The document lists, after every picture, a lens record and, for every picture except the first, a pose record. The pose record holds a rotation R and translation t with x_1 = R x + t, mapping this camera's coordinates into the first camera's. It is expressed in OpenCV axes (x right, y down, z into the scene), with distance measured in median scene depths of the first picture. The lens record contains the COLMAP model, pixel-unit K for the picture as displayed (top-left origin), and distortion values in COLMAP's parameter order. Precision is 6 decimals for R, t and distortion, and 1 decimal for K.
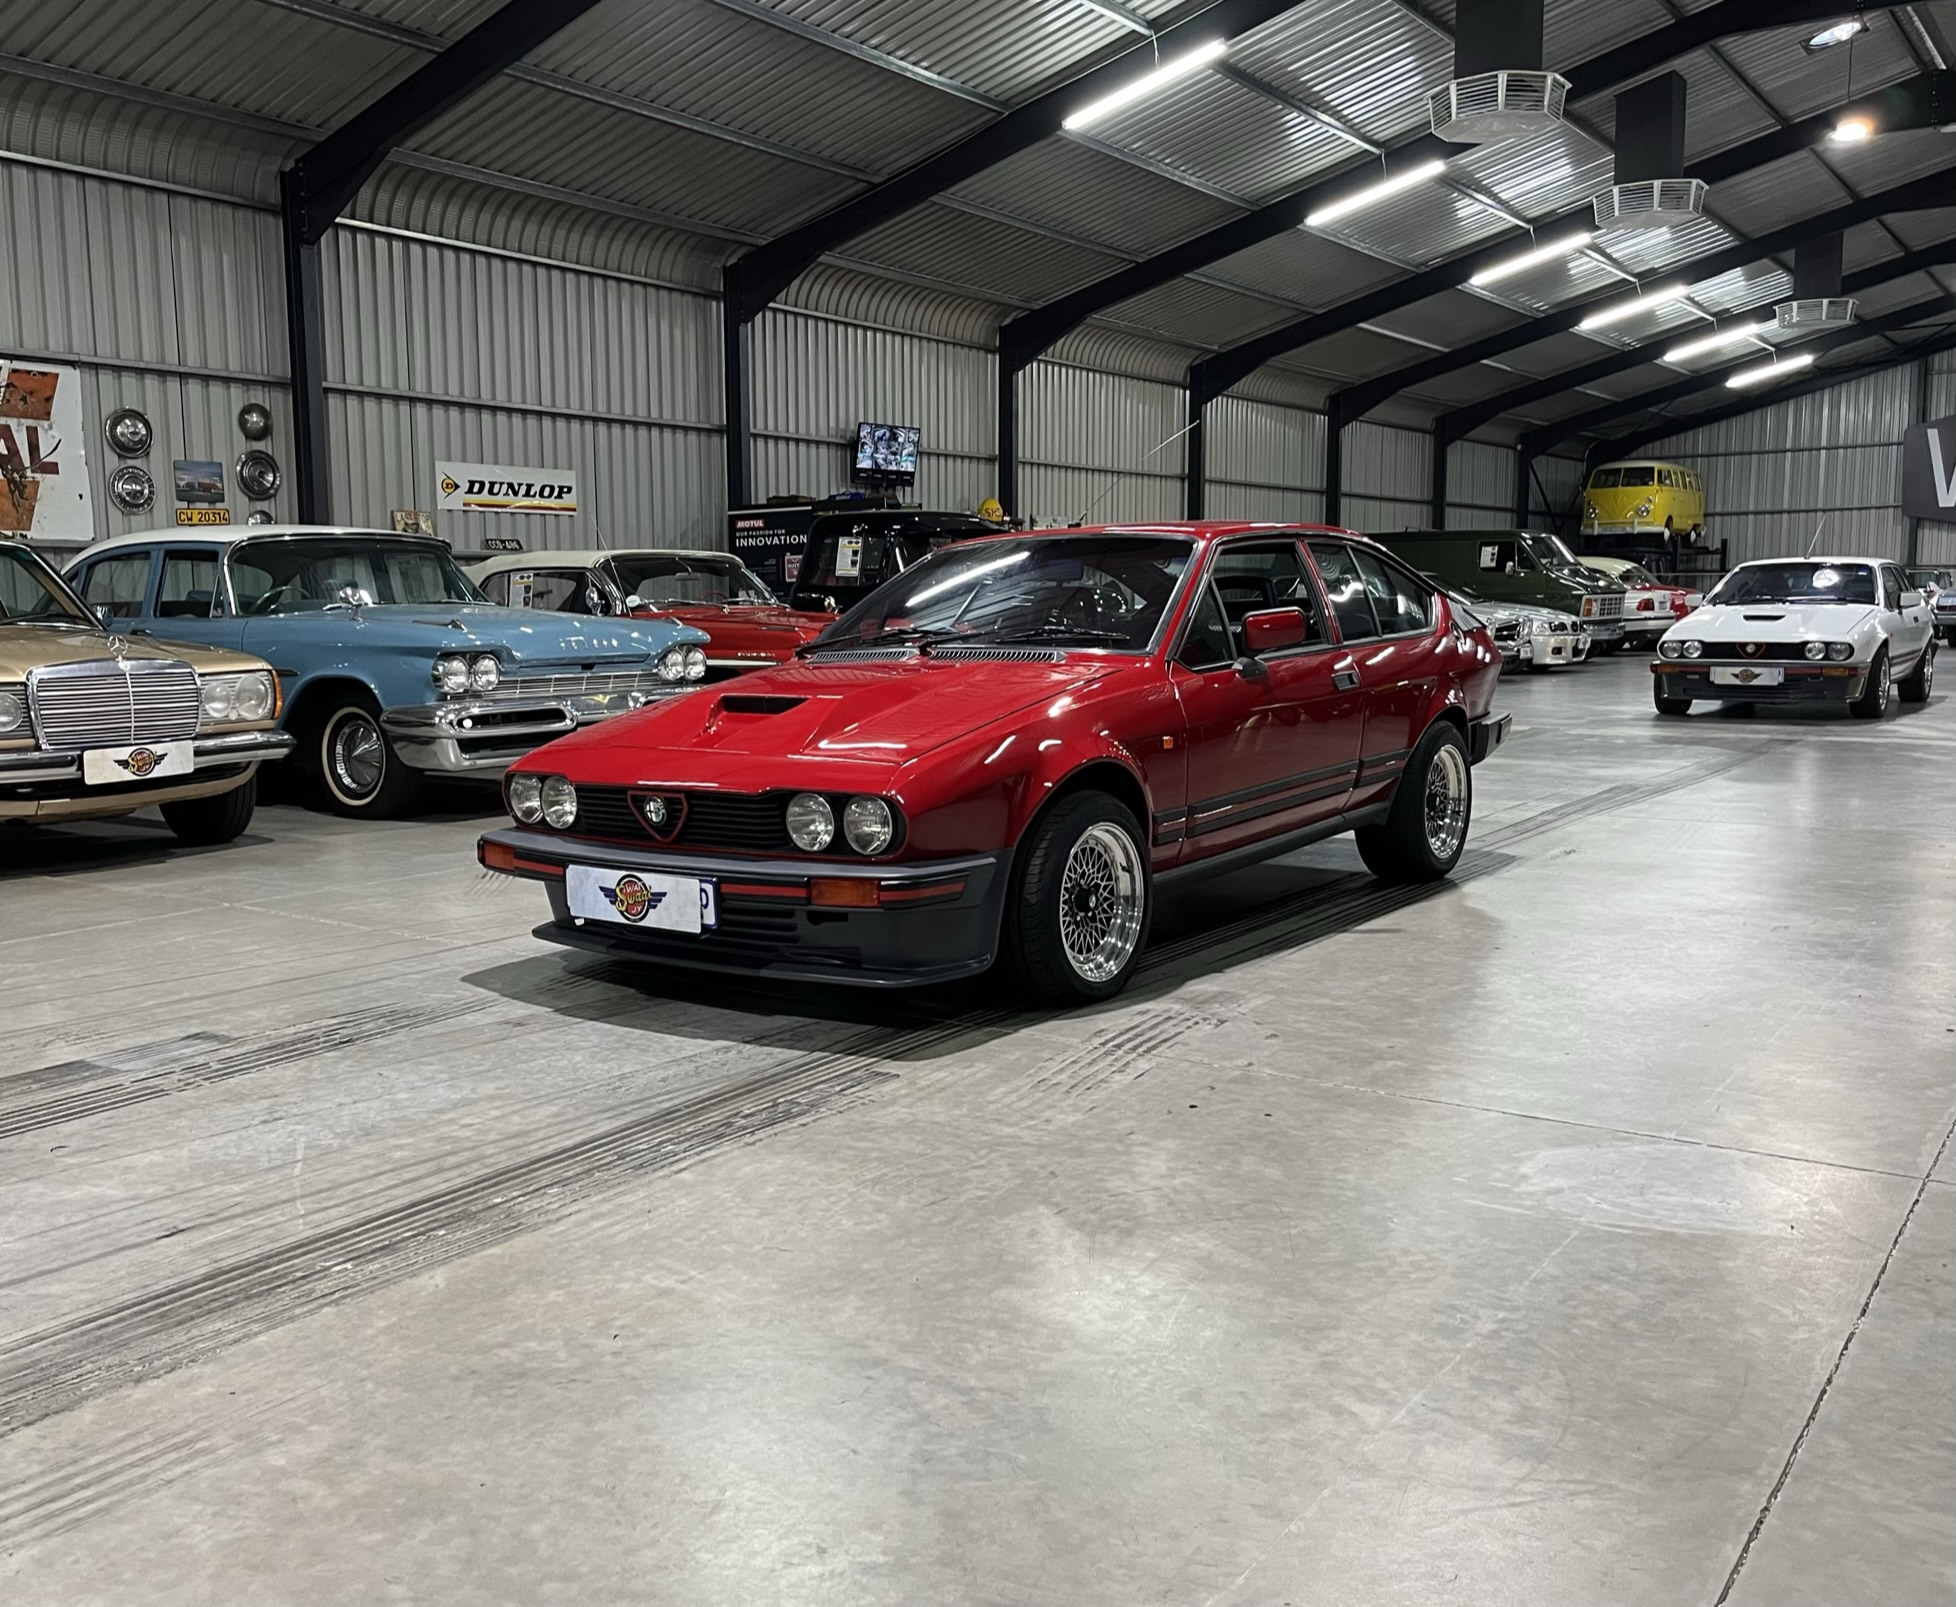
lens RADIAL K [[1790.6, 0, 975.9], [0, 1790.6, 807.9], [0, 0, 1]] dist [0.003274, 0.000000]
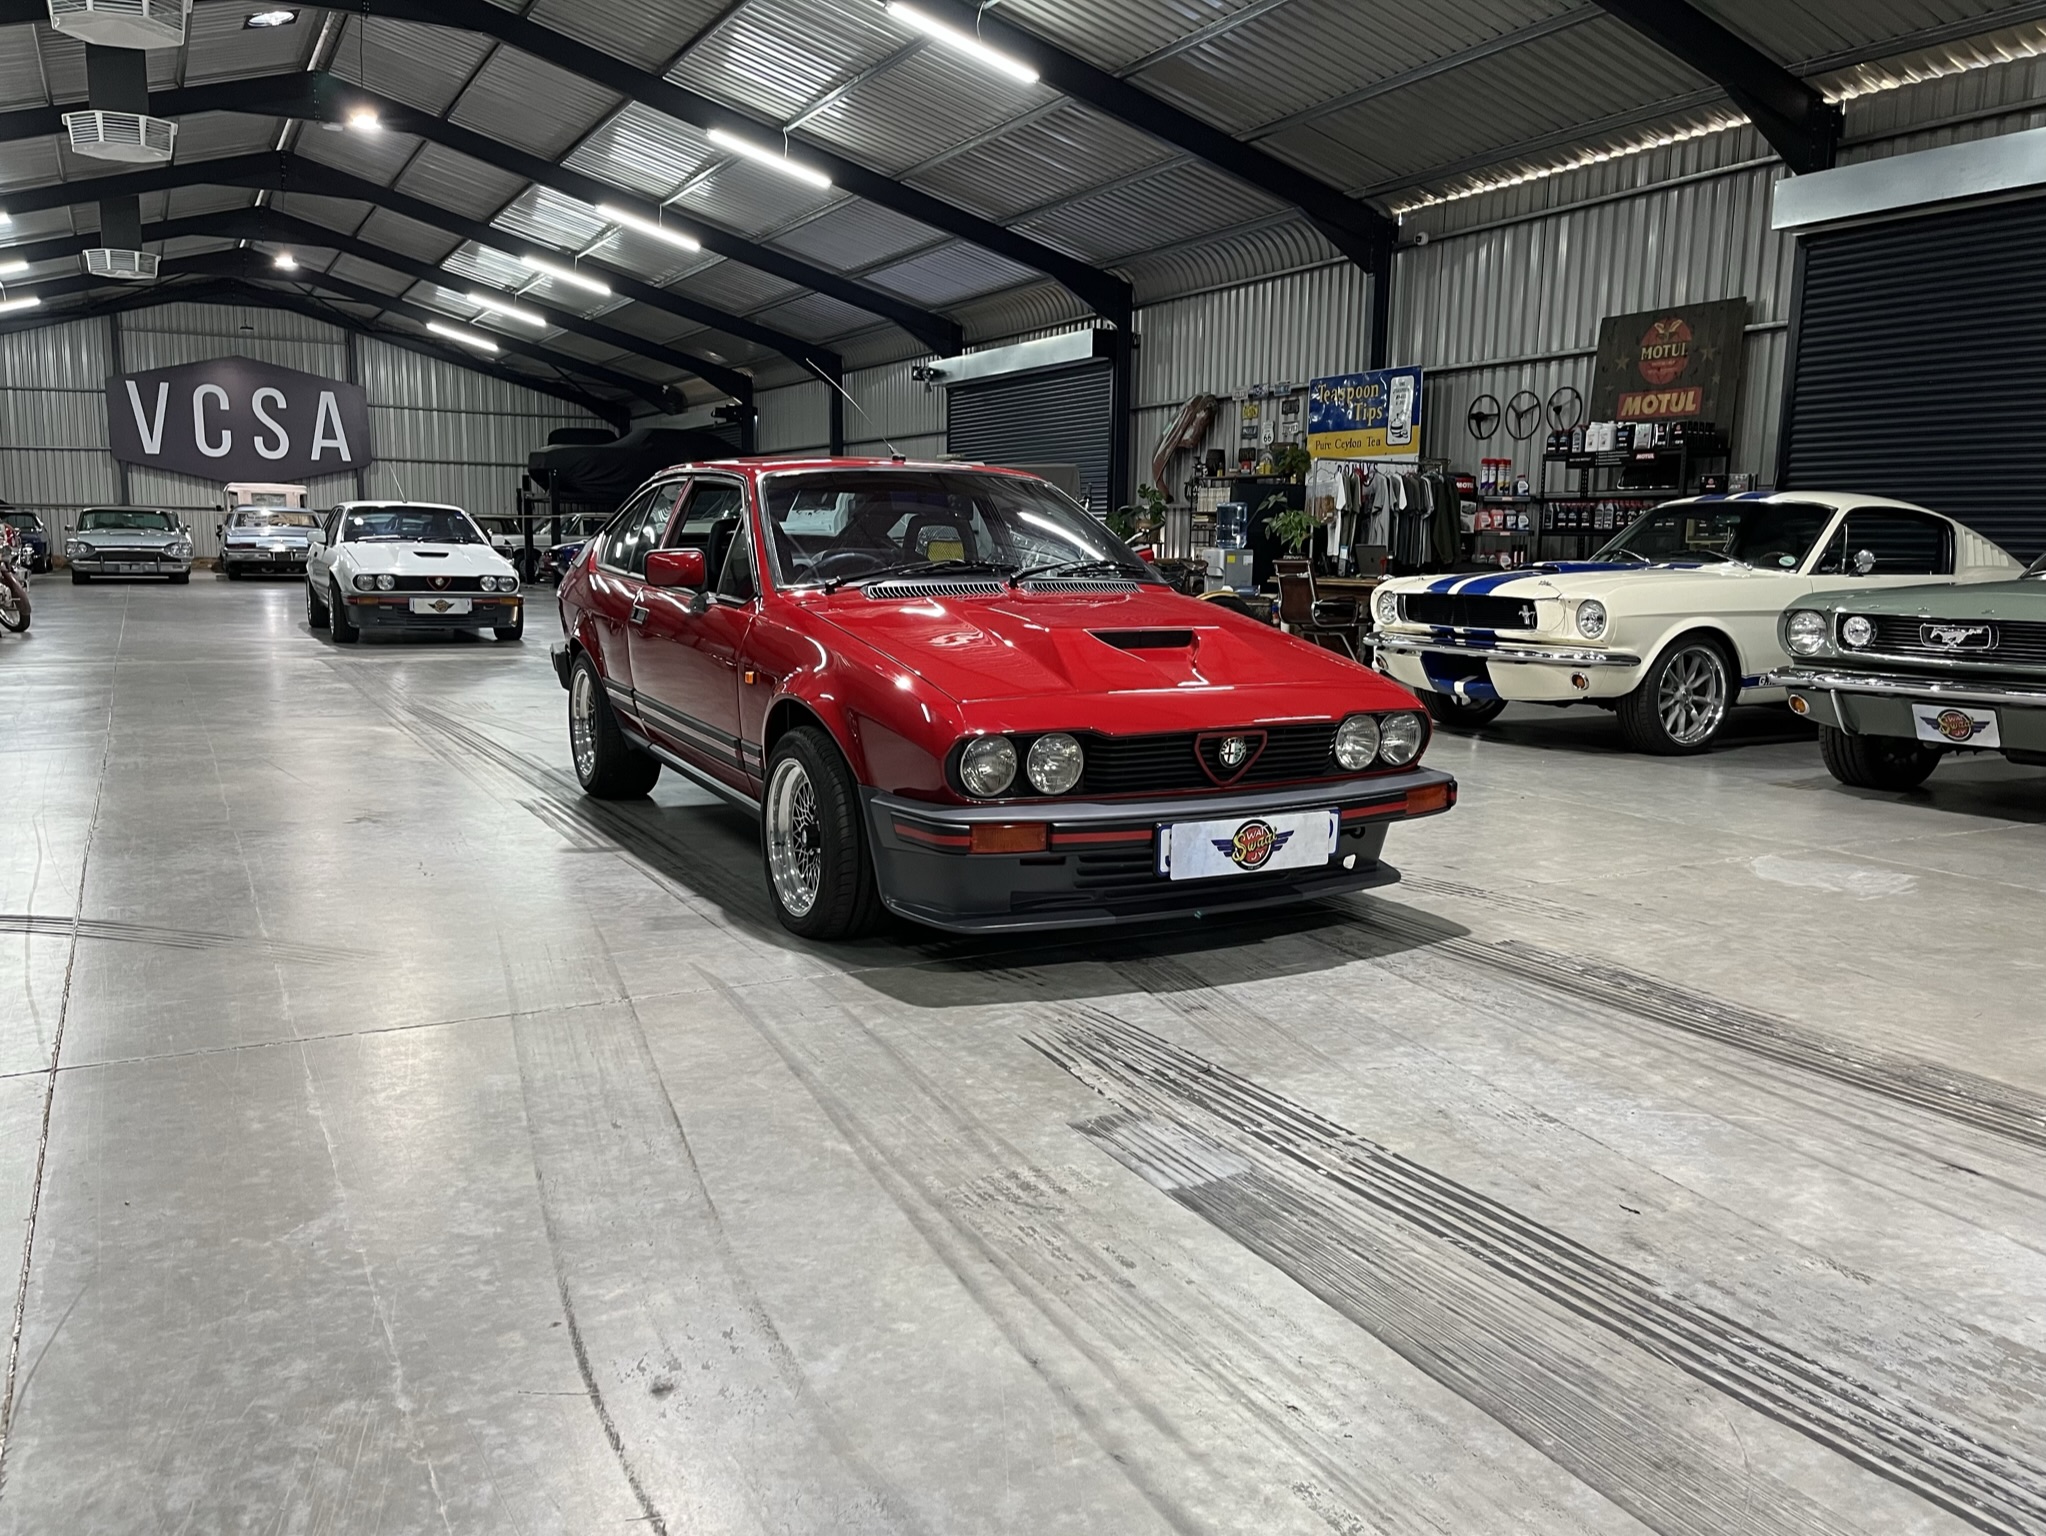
lens RADIAL K [[1579.9, 0, 1030.4], [0, 1579.9, 775.2], [0, 0, 1]] dist [0.041242, -0.056943]
pose [[0.440624, -0.118075, 0.889892, -1.158328], [0.089944, 0.992130, 0.087106, -0.082247], [-0.893174, 0.041659, 0.447777, 0.854654]]
